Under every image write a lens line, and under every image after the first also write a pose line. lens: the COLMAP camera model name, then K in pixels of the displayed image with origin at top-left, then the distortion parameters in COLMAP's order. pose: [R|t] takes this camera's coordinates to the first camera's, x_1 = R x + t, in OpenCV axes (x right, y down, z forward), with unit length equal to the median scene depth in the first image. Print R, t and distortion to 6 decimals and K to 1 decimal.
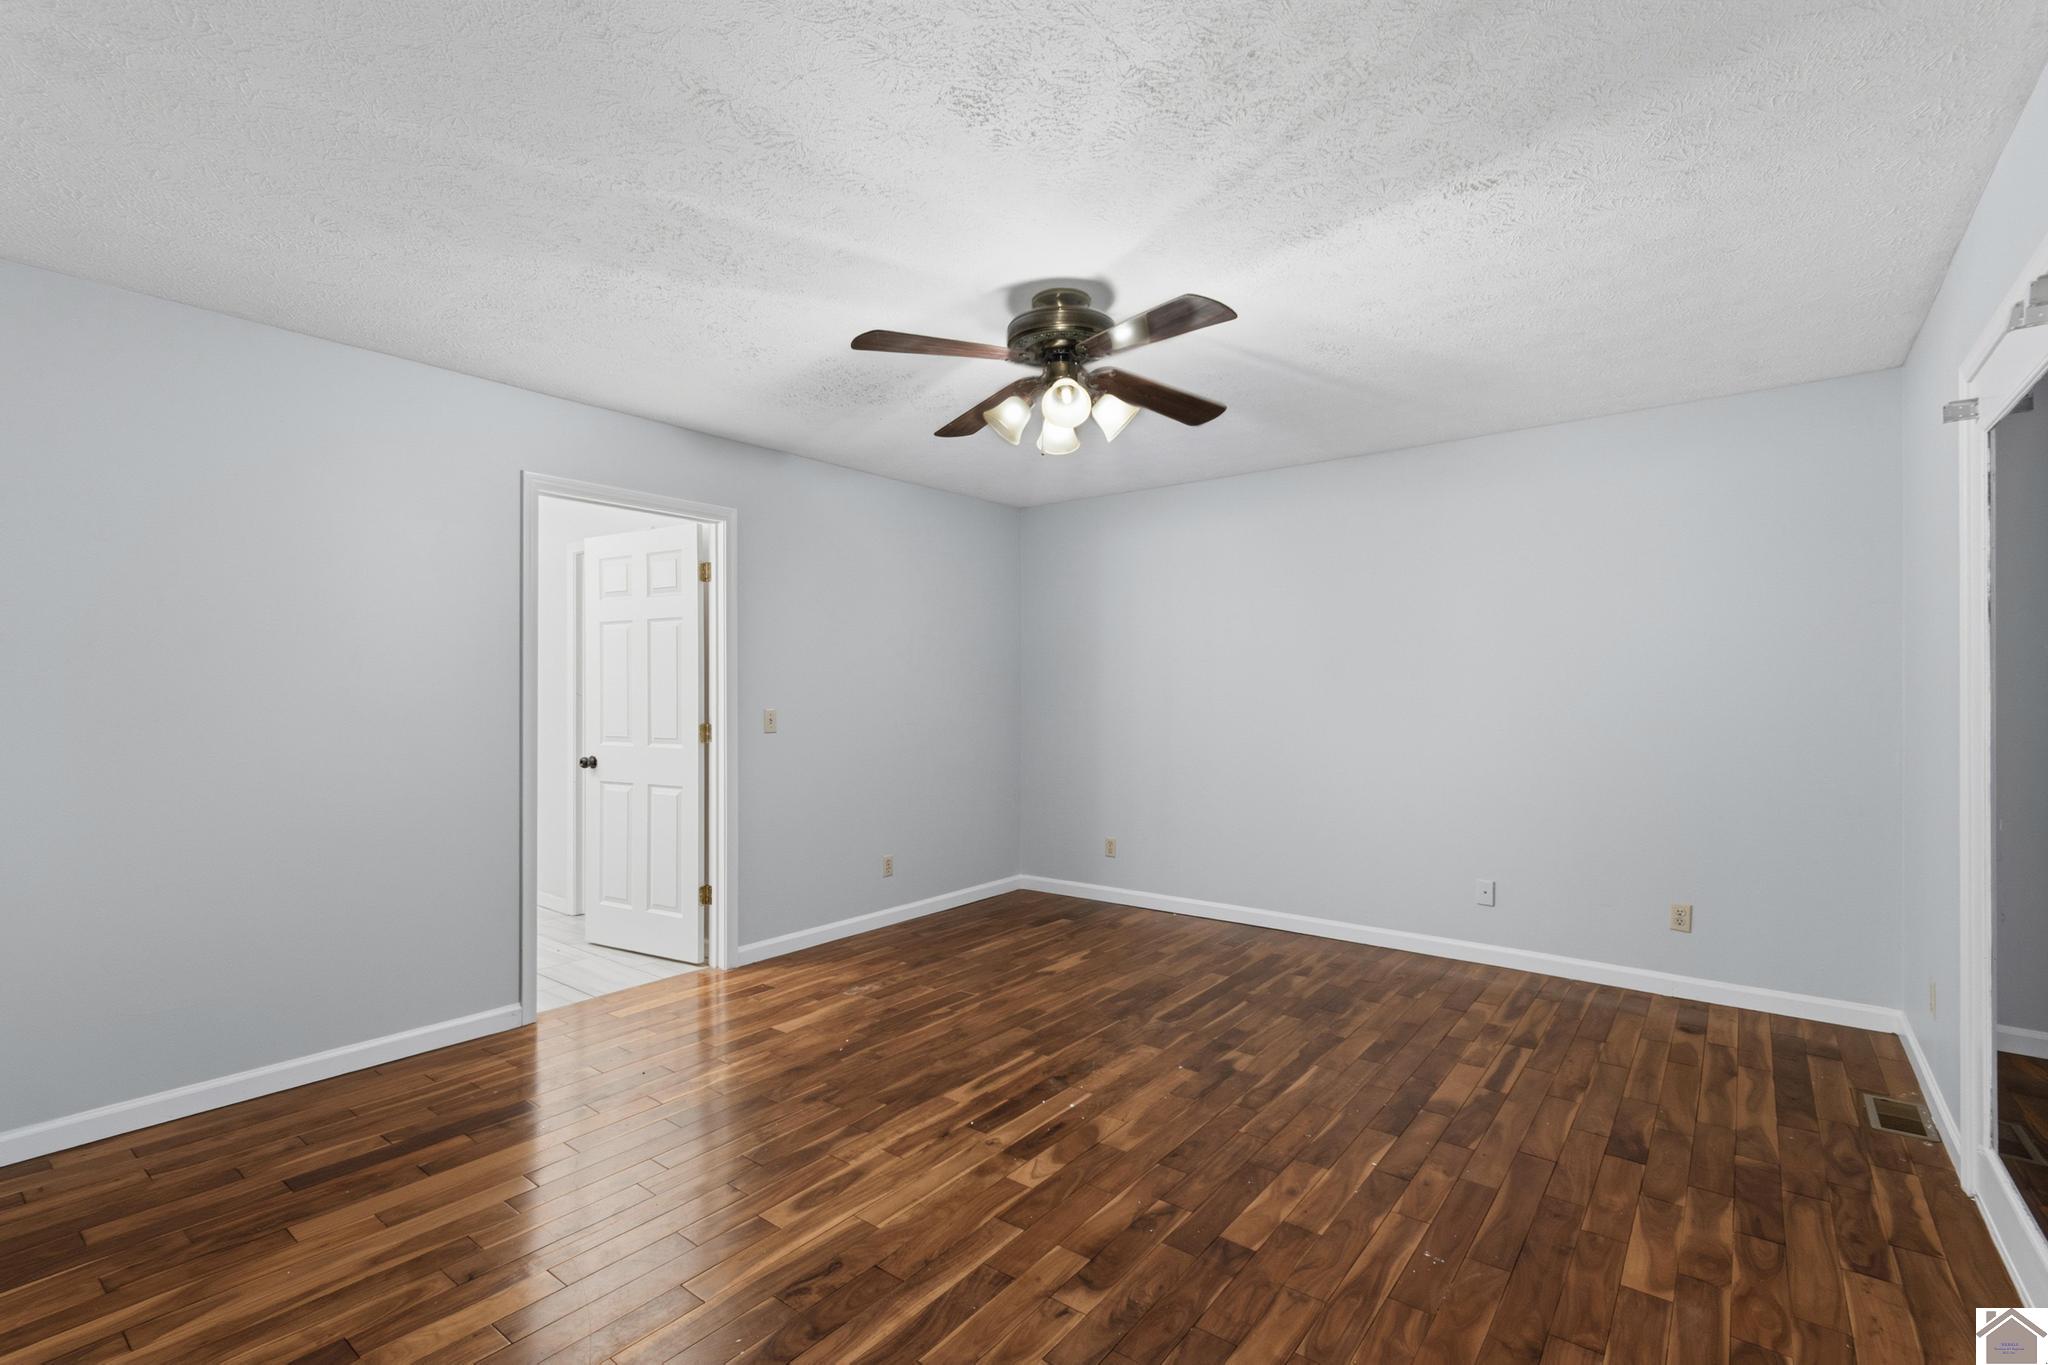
lens RADIAL K [[926.2, 0, 1026.8], [0, 926.2, 680.8], [0, 0, 1]] dist [0.003567, 0.000115]
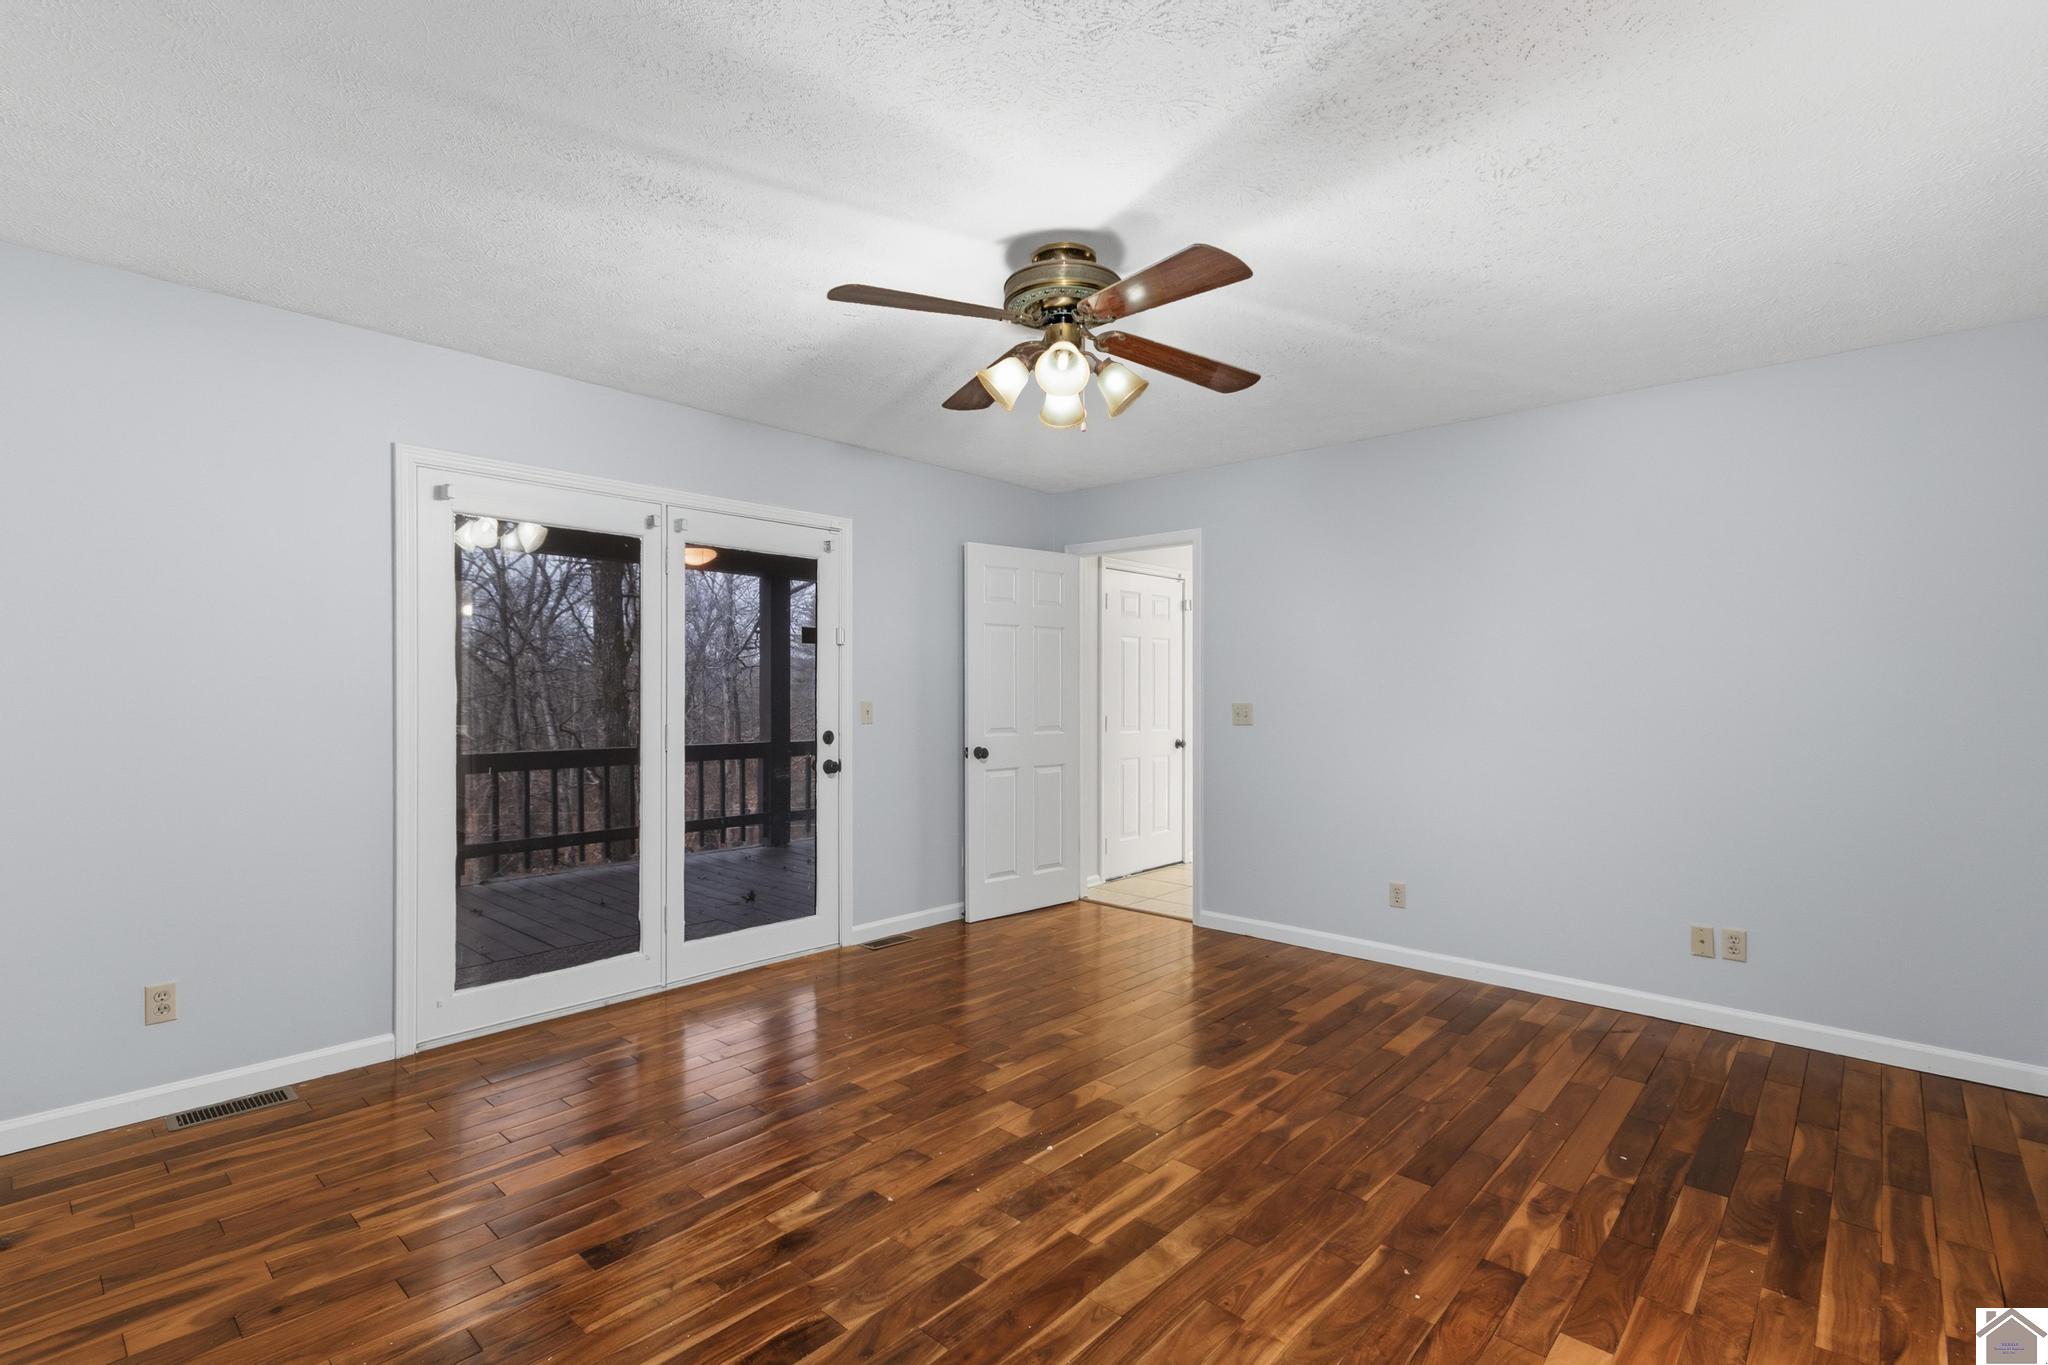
lens RADIAL K [[926.2, 0, 1020.7], [0, 926.2, 682.0], [0, 0, 1]] dist [0.003567, 0.000115]
pose [[-0.996875, -0.004692, 0.078859, 0.006500], [-0.004591, 0.999988, 0.001461, 0.005869], [-0.078865, 0.001094, -0.996885, 1.696201]]
